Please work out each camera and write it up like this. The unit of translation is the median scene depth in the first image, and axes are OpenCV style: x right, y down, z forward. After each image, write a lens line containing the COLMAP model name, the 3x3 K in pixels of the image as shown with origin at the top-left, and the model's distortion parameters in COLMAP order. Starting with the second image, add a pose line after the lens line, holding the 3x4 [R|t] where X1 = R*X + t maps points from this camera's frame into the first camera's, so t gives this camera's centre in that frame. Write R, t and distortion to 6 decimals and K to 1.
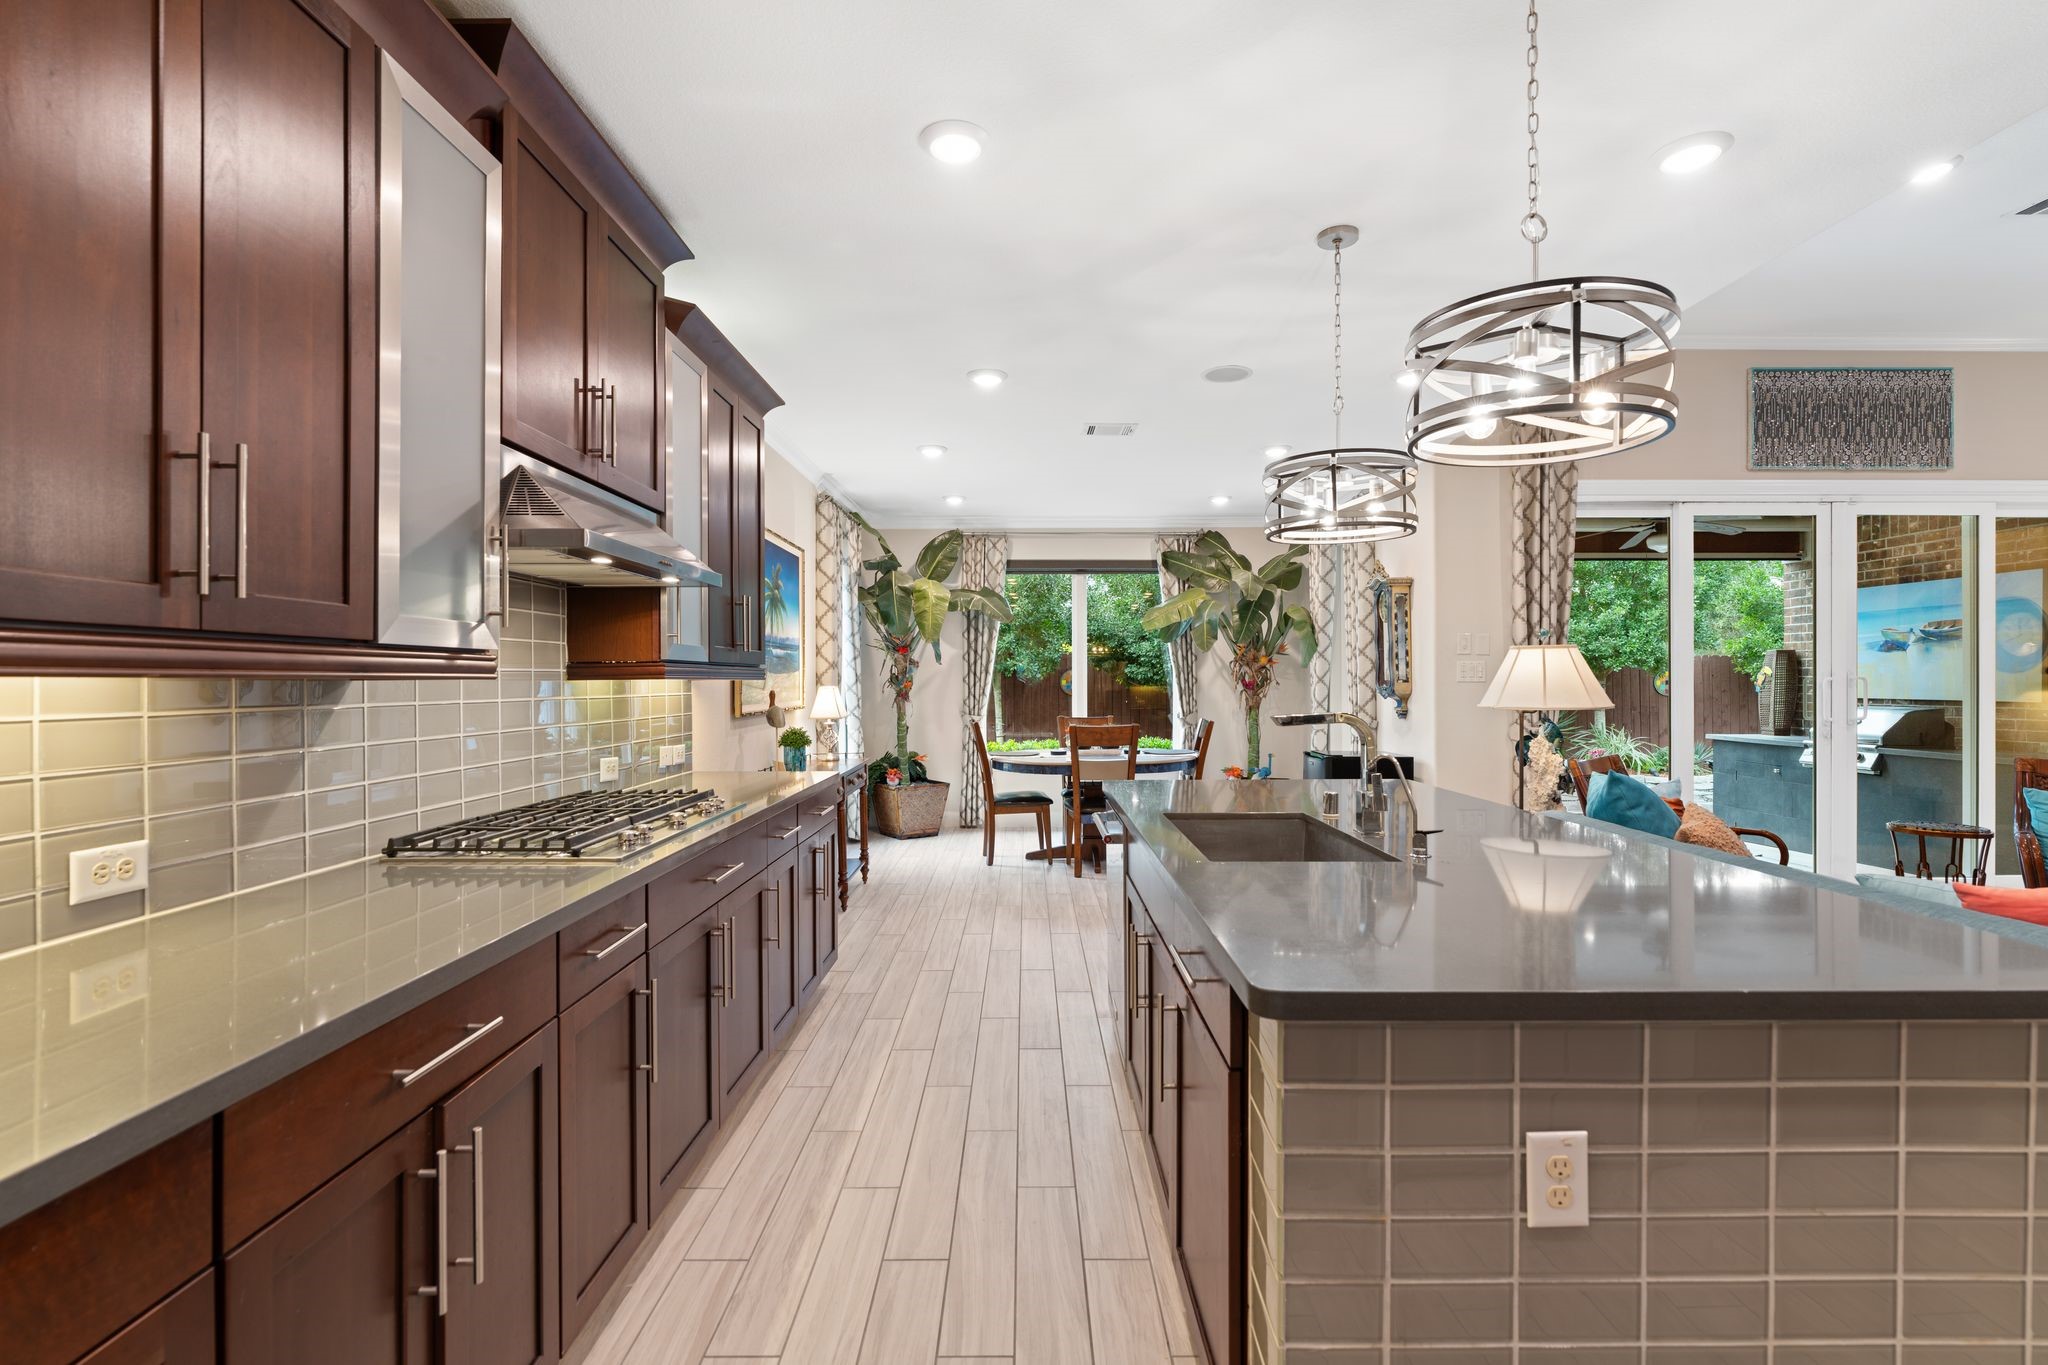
lens RADIAL K [[910.1, 0, 1043.1], [0, 910.1, 679.0], [0, 0, 1]] dist [0.001073, 0.000098]
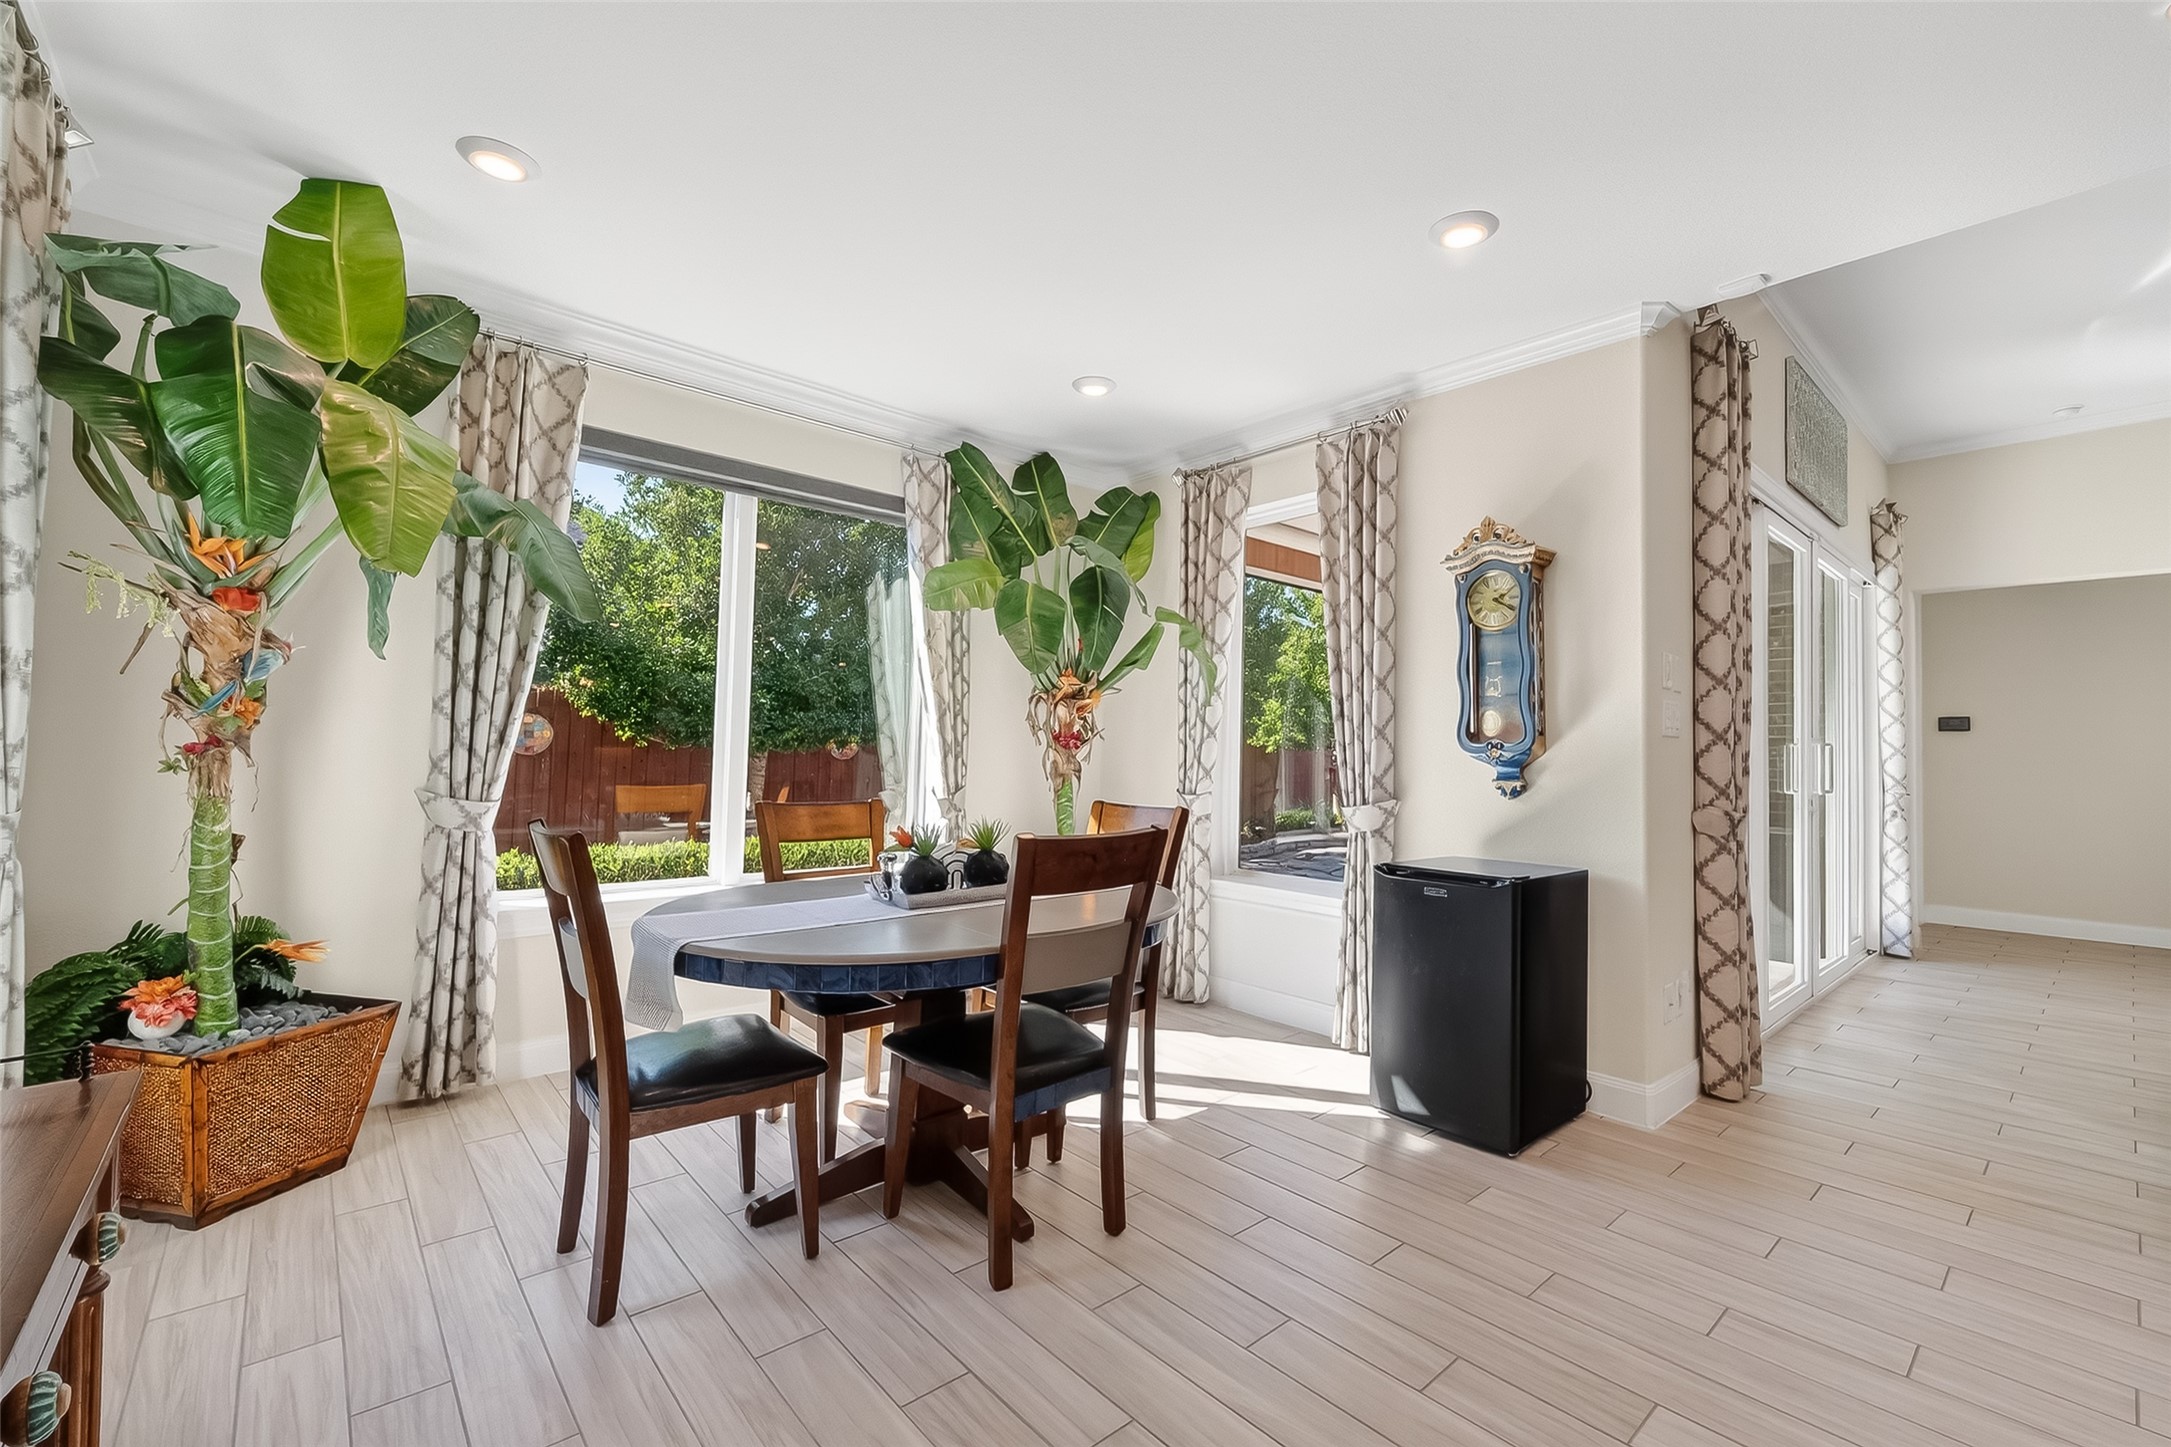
lens RADIAL K [[906.2, 0, 1085.5], [0, 906.2, 723.5], [0, 0, 1]] dist [0.000908, 0.000040]
pose [[0.765879, 0.039404, 0.641776, -0.124013], [-0.023088, 0.999162, -0.033794, 0.015299], [-0.642570, 0.011065, 0.766147, 0.553850]]
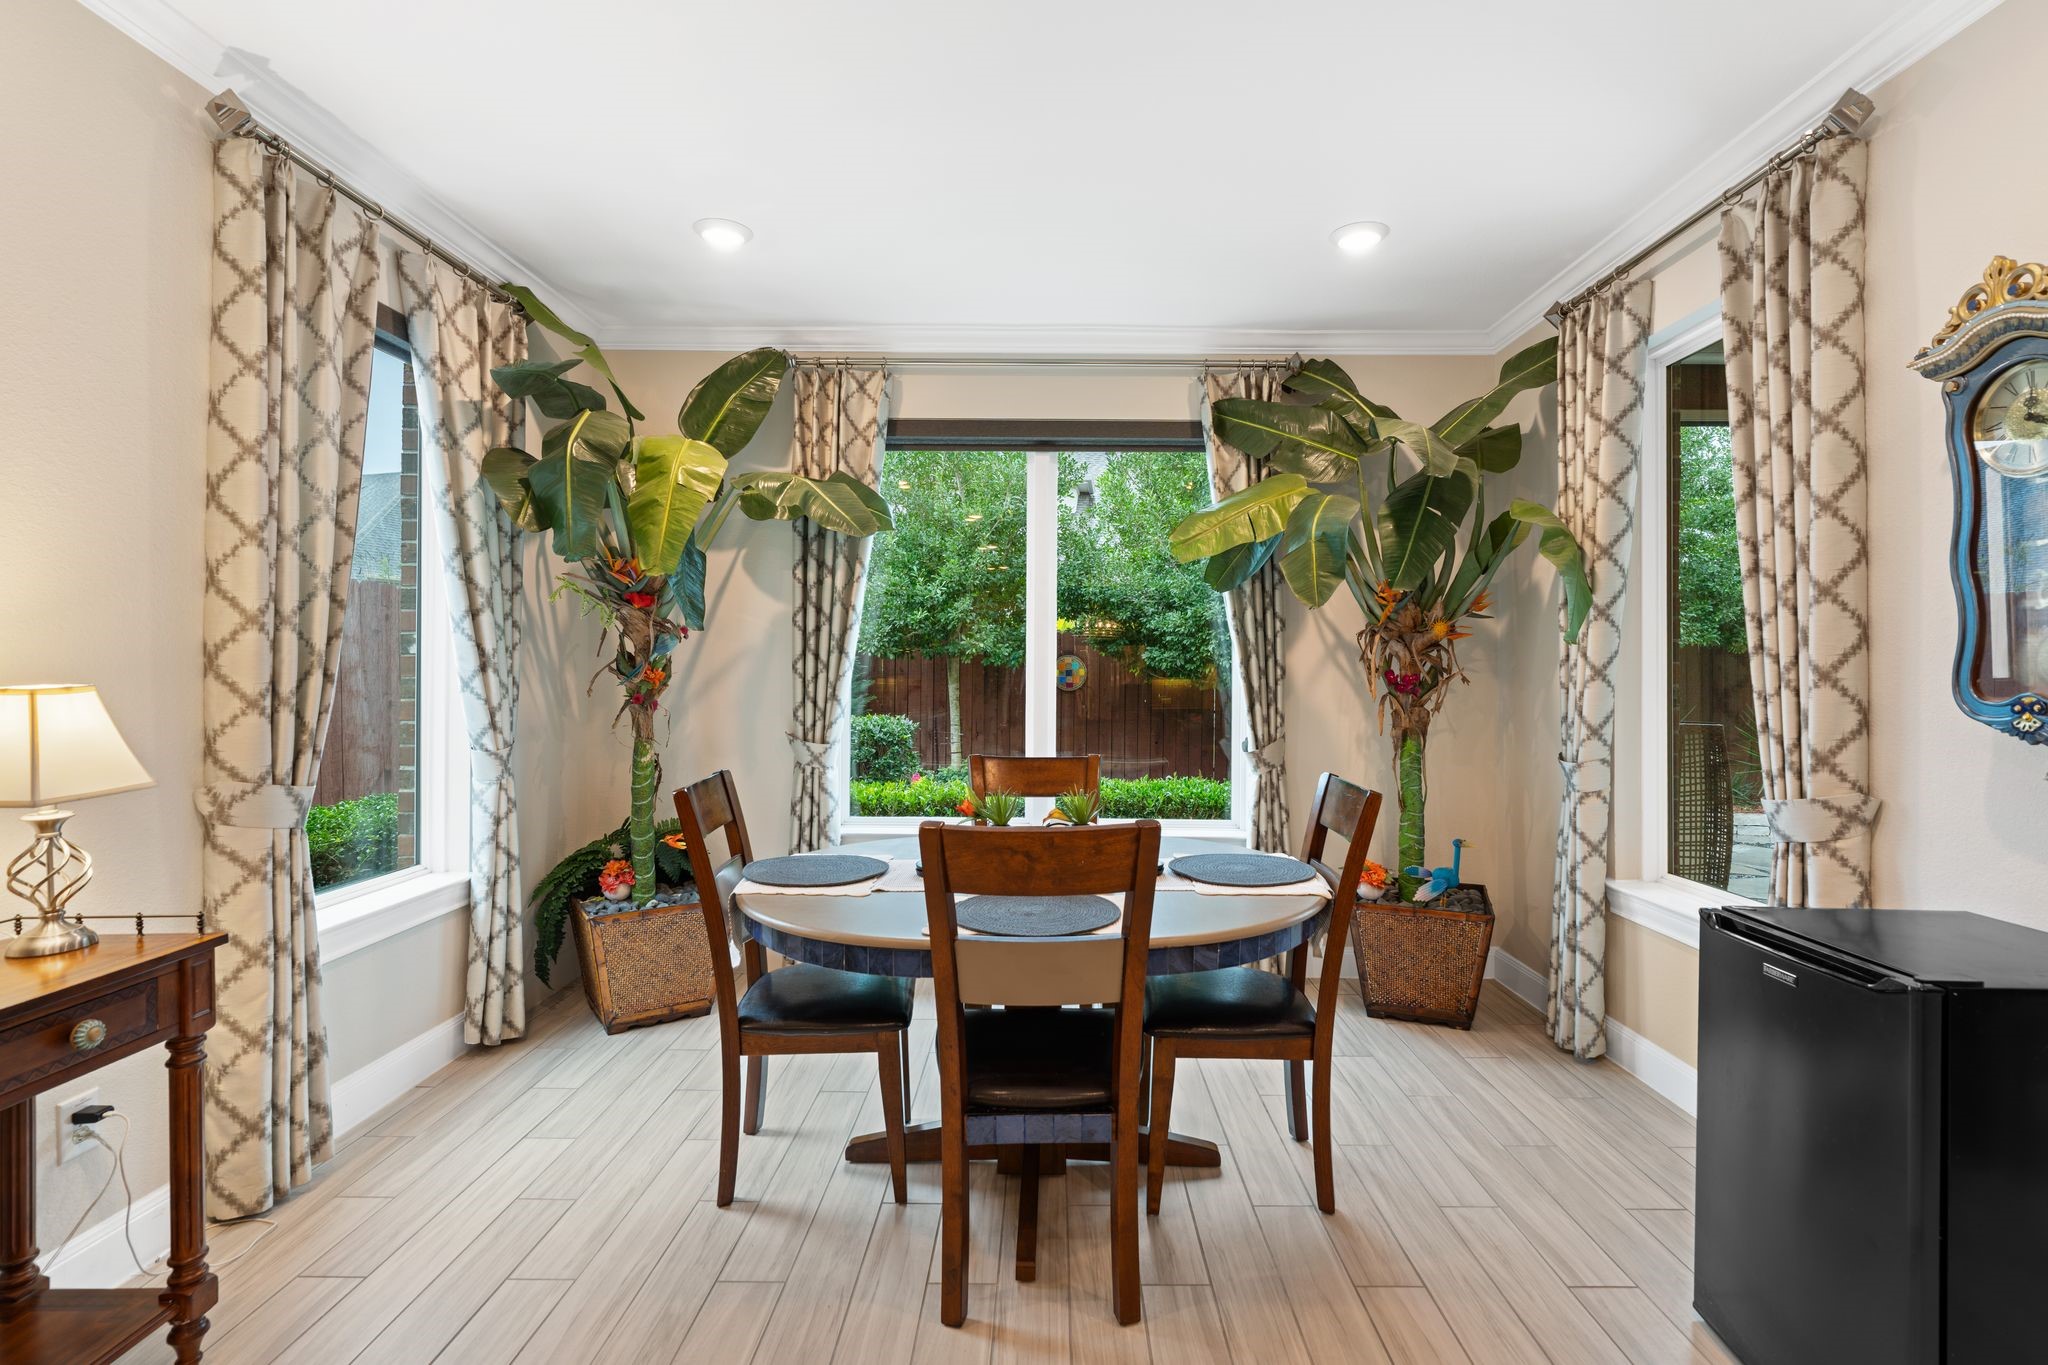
lens RADIAL K [[909.8, 0, 1054.7], [0, 909.8, 670.2], [0, 0, 1]] dist [-0.000763, -0.000066]
pose [[0.999864, 0.007850, -0.014528, 0.057813], [-0.007824, 0.999968, 0.001833, 0.000707], [0.014542, -0.001719, 0.999893, 0.538664]]
